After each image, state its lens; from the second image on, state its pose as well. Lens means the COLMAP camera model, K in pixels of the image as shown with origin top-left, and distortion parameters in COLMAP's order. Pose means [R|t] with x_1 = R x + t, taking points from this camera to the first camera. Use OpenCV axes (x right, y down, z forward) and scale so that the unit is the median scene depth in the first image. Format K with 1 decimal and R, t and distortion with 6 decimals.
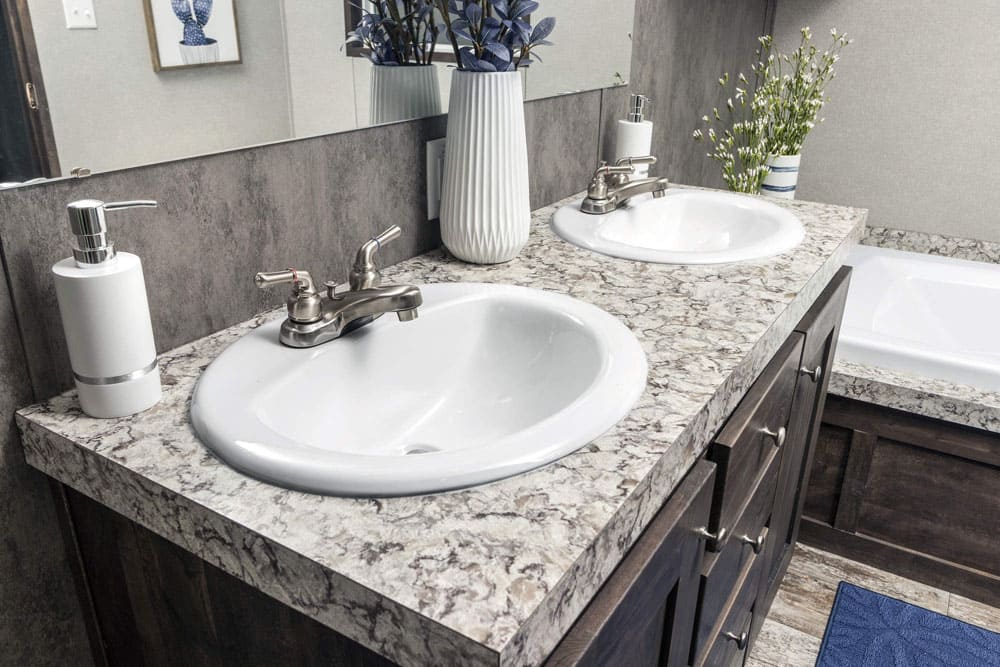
lens RADIAL K [[787.9, 0, 500.0], [0, 787.9, 333.5], [0, 0, 1]] dist [-0.000141, -0.000412]
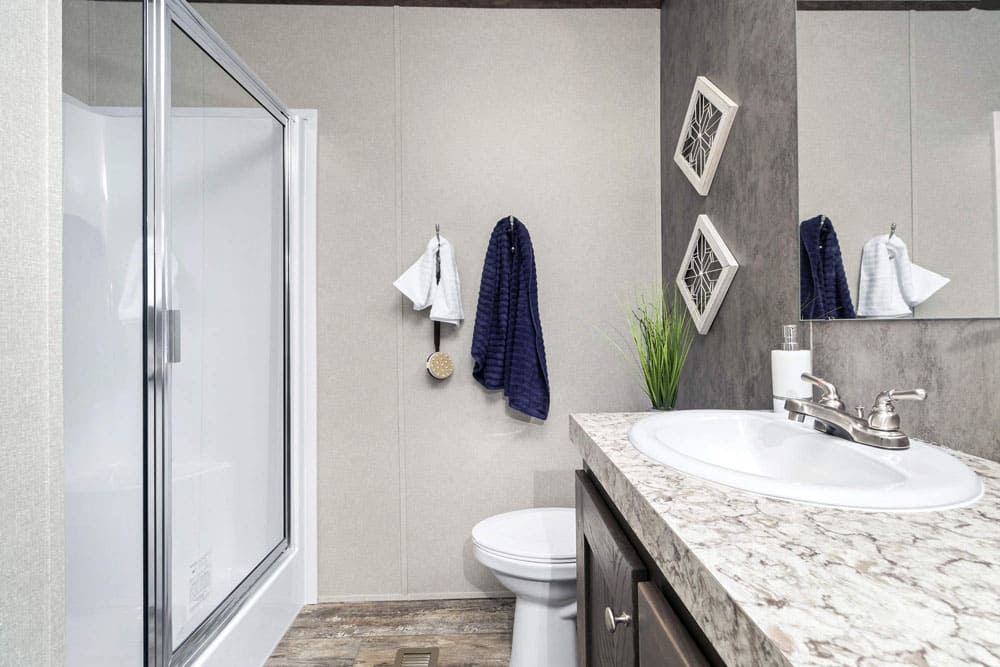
lens RADIAL K [[787.9, 0, 500.0], [0, 787.9, 333.5], [0, 0, 1]] dist [-0.000141, -0.000412]
pose [[-0.844984, -0.027738, -0.534073, 0.905594], [-0.209268, 0.936171, 0.282472, -0.374306], [0.492148, 0.350448, -0.796854, 1.453801]]
